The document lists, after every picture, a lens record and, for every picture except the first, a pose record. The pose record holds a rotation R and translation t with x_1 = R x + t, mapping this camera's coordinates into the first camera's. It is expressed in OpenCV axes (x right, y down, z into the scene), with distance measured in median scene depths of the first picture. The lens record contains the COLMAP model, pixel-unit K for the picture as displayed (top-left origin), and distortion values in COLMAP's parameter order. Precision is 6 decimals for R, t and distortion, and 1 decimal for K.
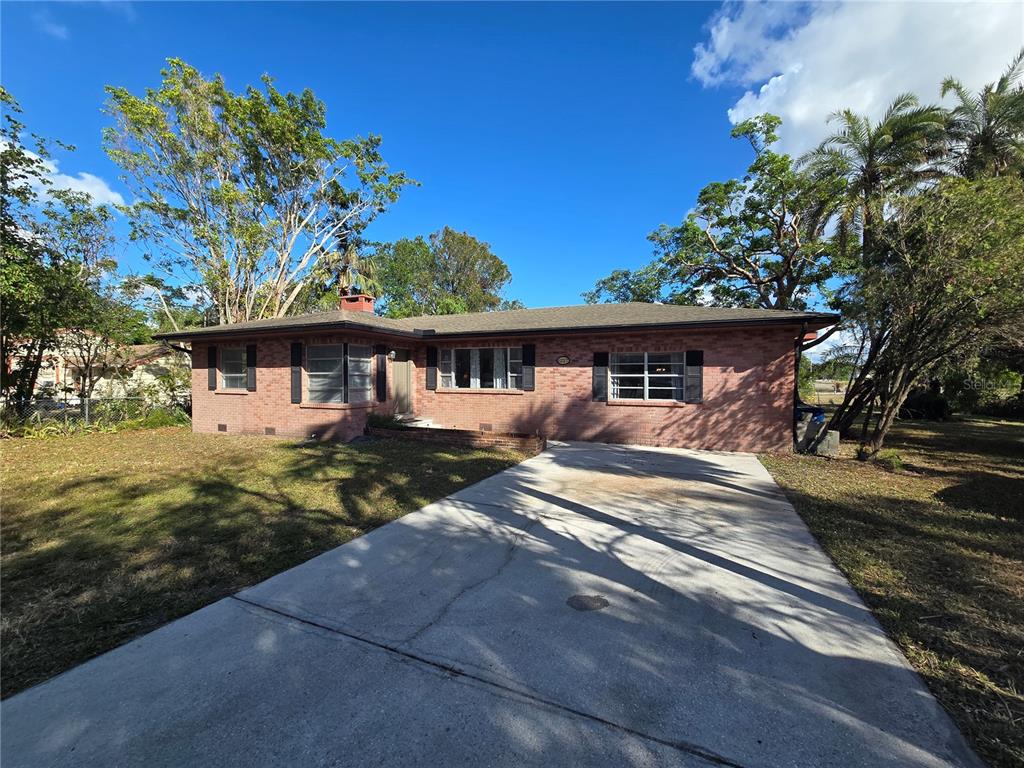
lens RADIAL K [[419.6, 0, 509.1], [0, 419.6, 389.0], [0, 0, 1]] dist [-0.008890, 0.002501]
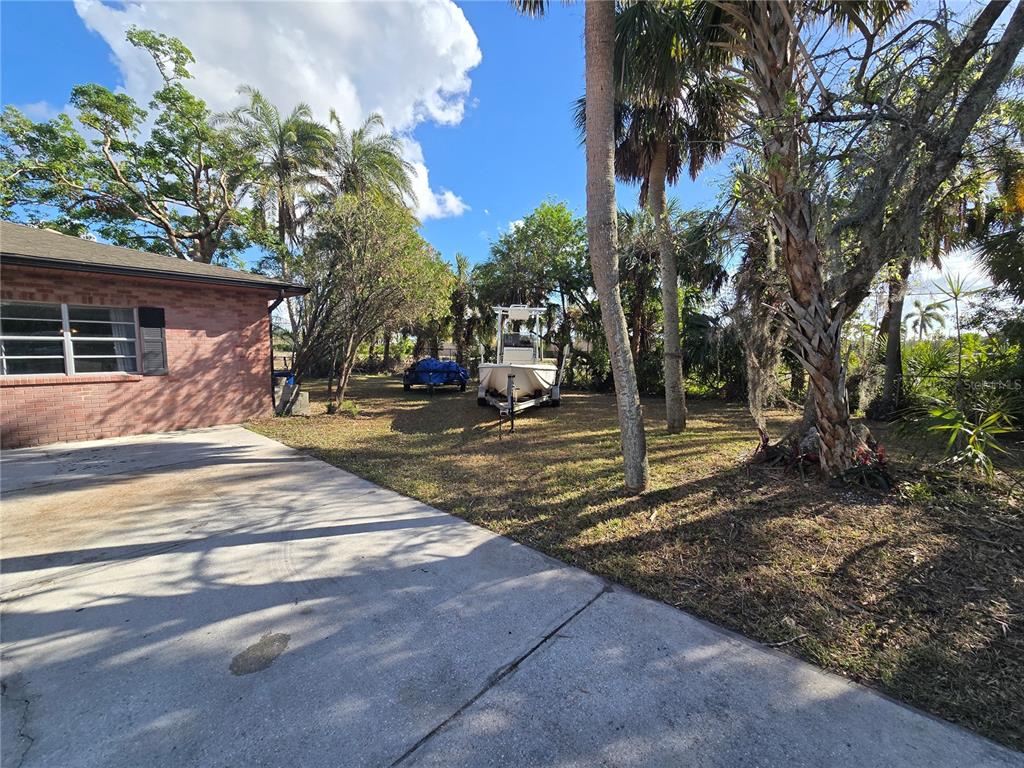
lens RADIAL K [[419.6, 0, 511.9], [0, 419.6, 385.4], [0, 0, 1]] dist [-0.008890, 0.002501]
pose [[0.305549, -0.085554, 0.948325, -0.095398], [0.020018, 0.996312, 0.083434, 0.001405], [-0.951966, -0.006510, 0.306134, 0.114149]]
